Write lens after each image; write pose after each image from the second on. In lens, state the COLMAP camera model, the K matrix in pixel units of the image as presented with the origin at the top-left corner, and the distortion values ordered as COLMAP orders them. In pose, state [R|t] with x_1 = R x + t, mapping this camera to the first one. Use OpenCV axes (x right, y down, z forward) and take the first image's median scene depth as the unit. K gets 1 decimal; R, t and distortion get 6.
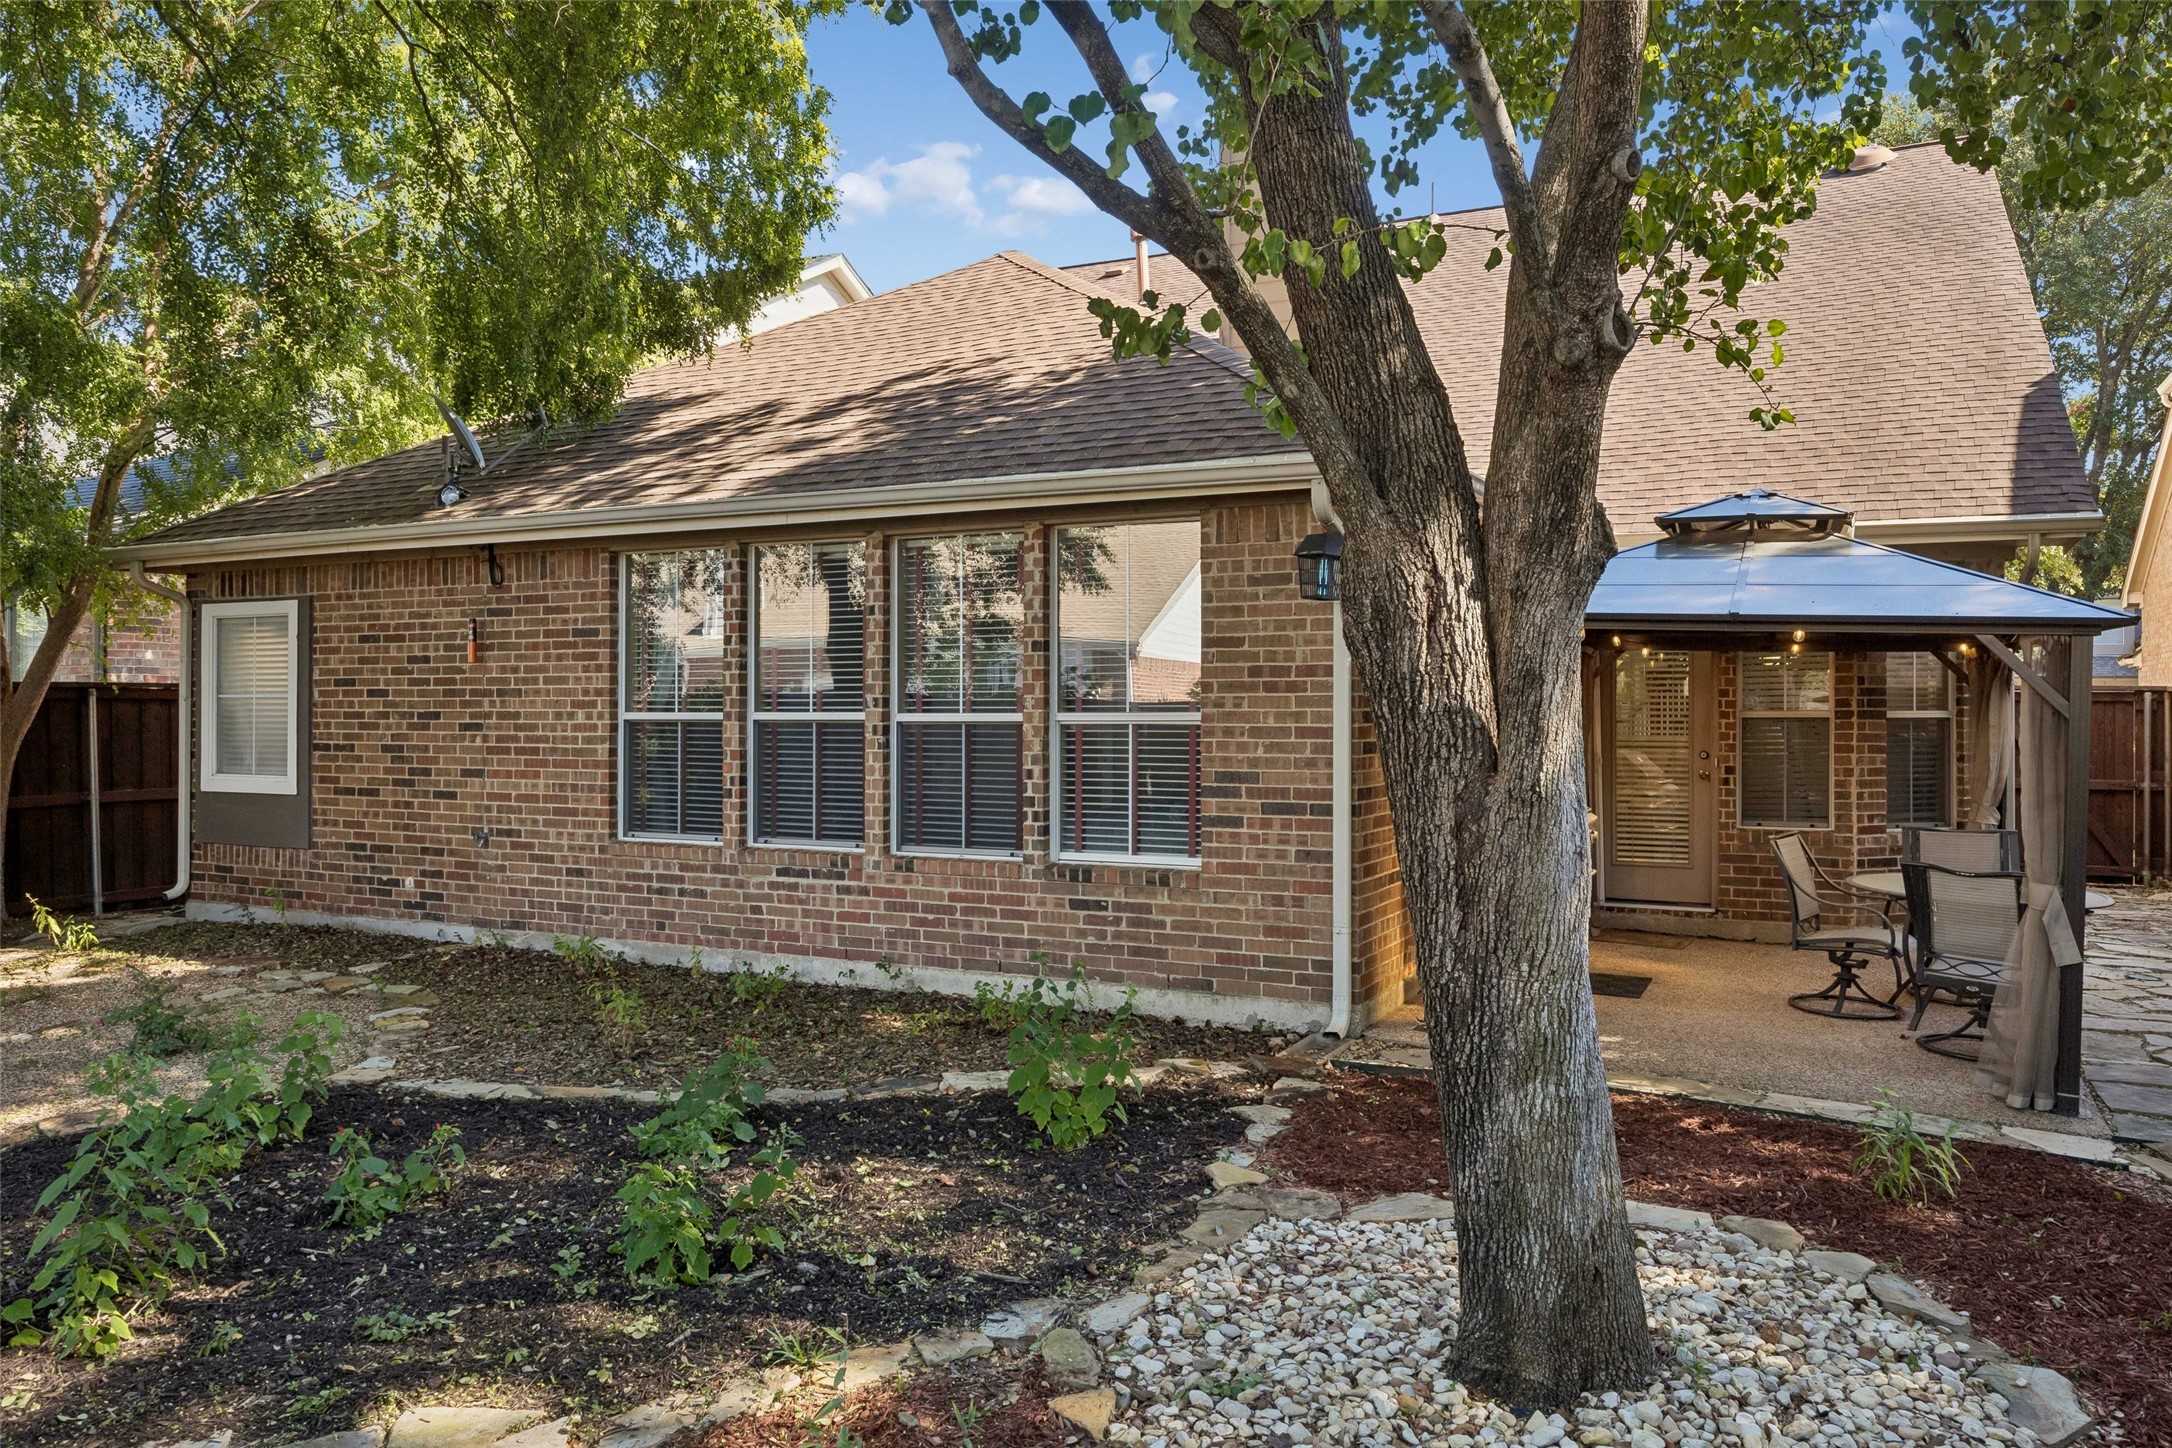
lens RADIAL K [[1567.1, 0, 1085.9], [0, 1567.1, 725.4], [0, 0, 1]] dist [0.002728, -0.001990]
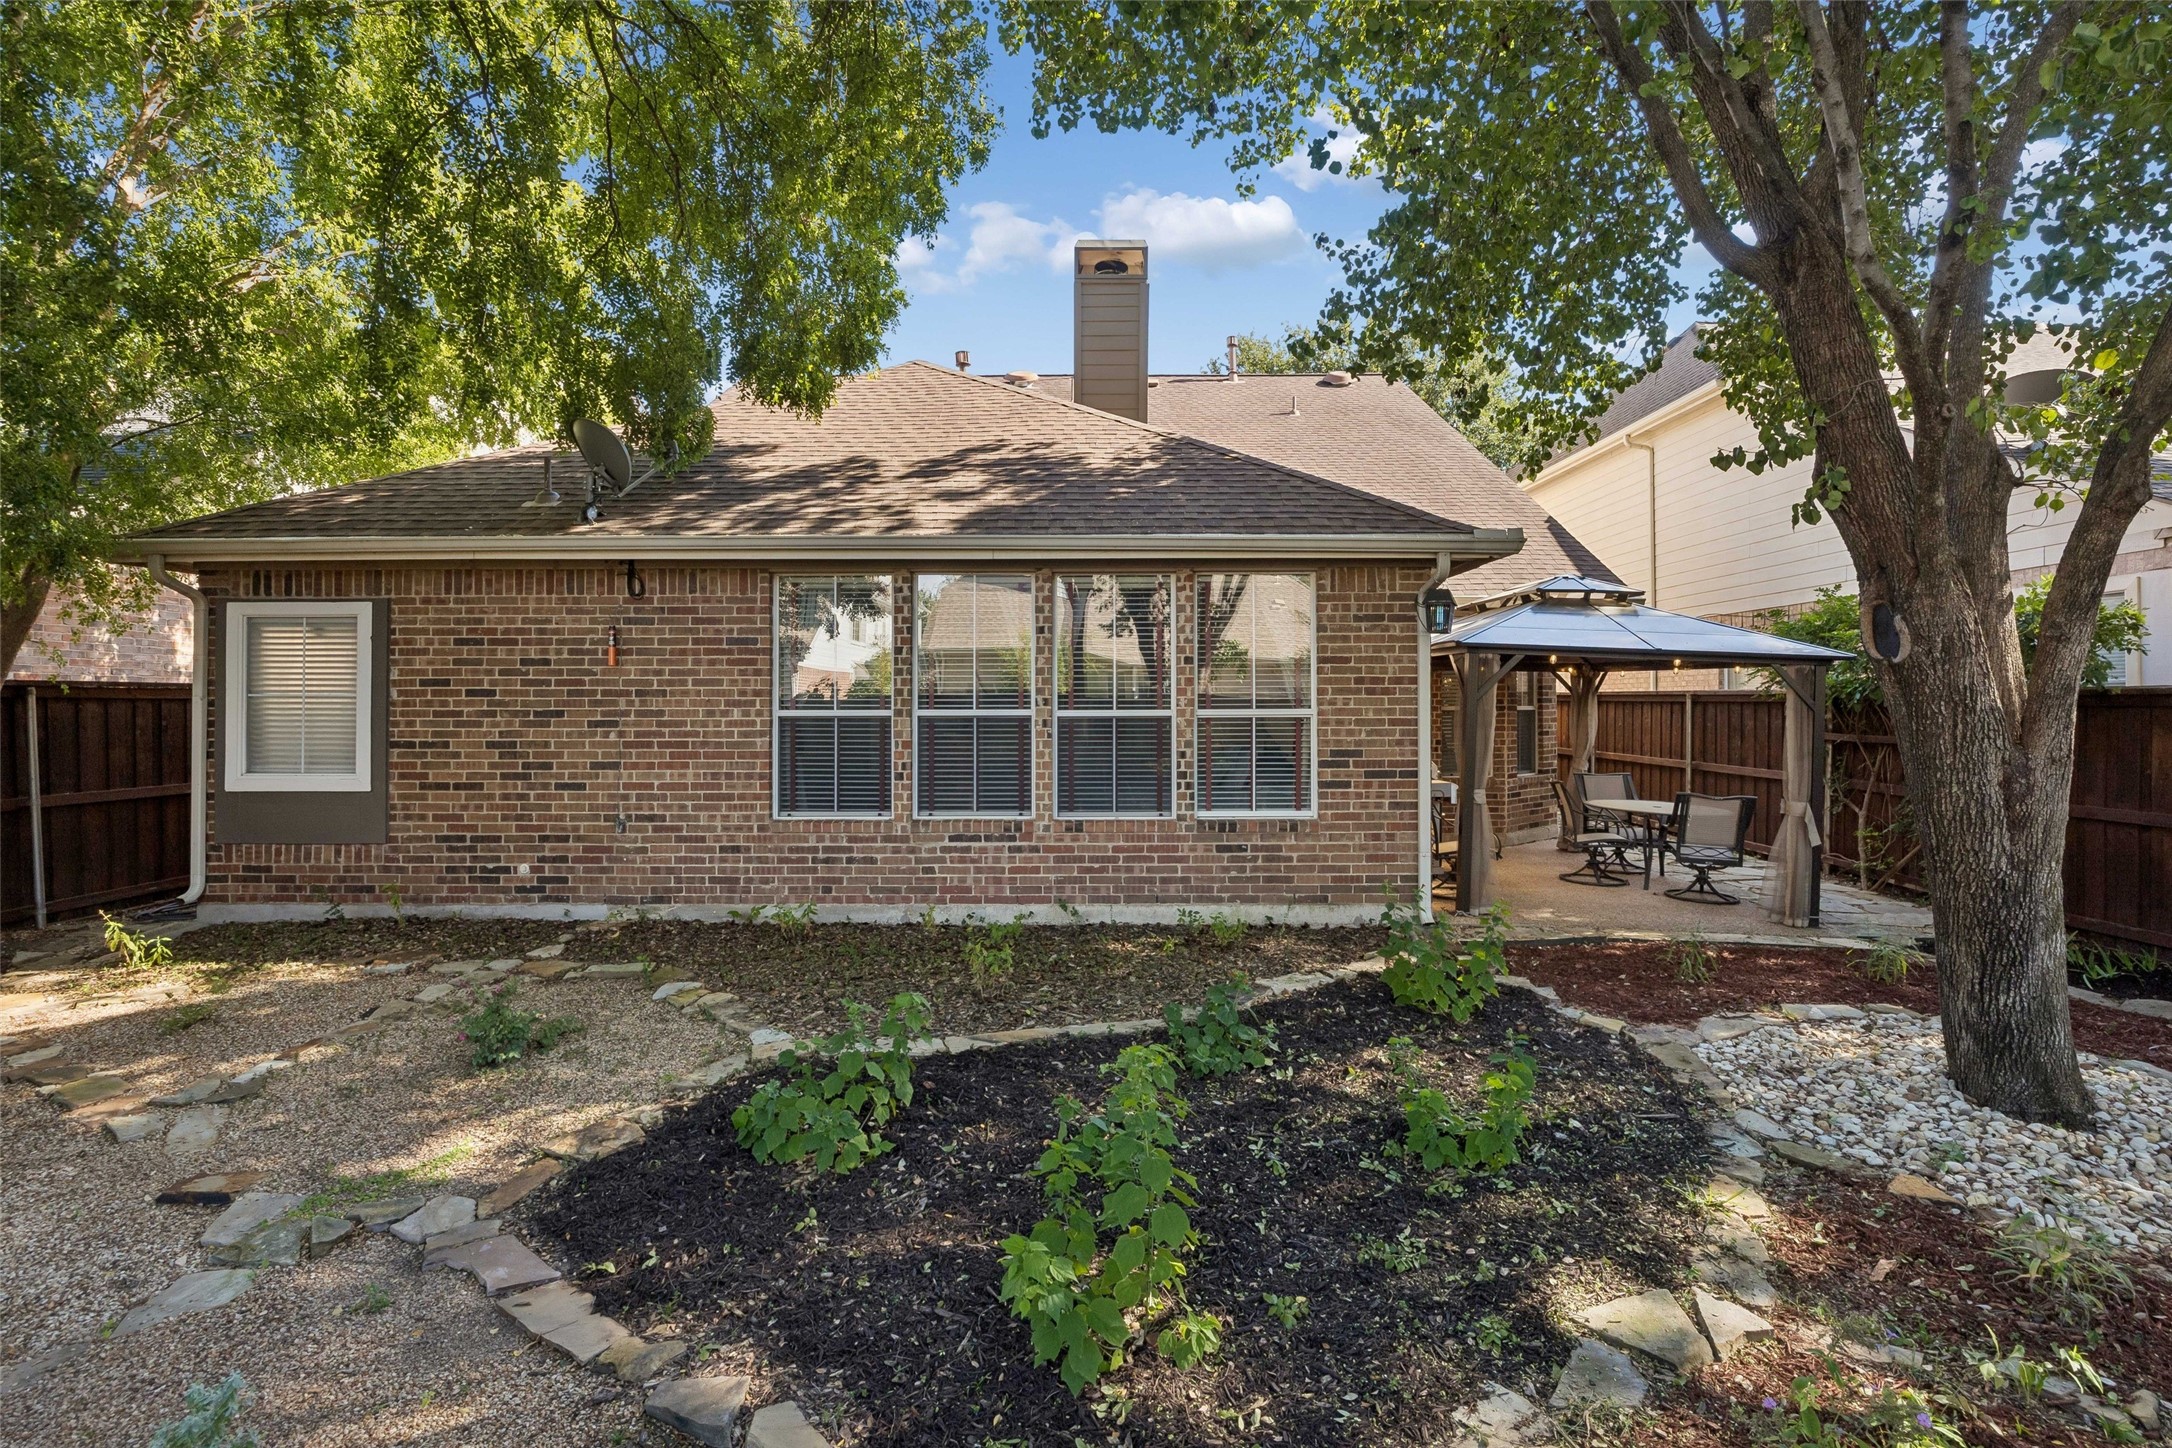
lens RADIAL K [[1061.3, 0, 1085.6], [0, 1061.3, 709.7], [0, 0, 1]] dist [-0.008207, 0.001006]
pose [[0.890088, -0.004265, 0.455768, -0.449280], [0.006437, 0.999974, -0.003213, -0.004606], [-0.455743, 0.005794, 0.890093, 0.188655]]
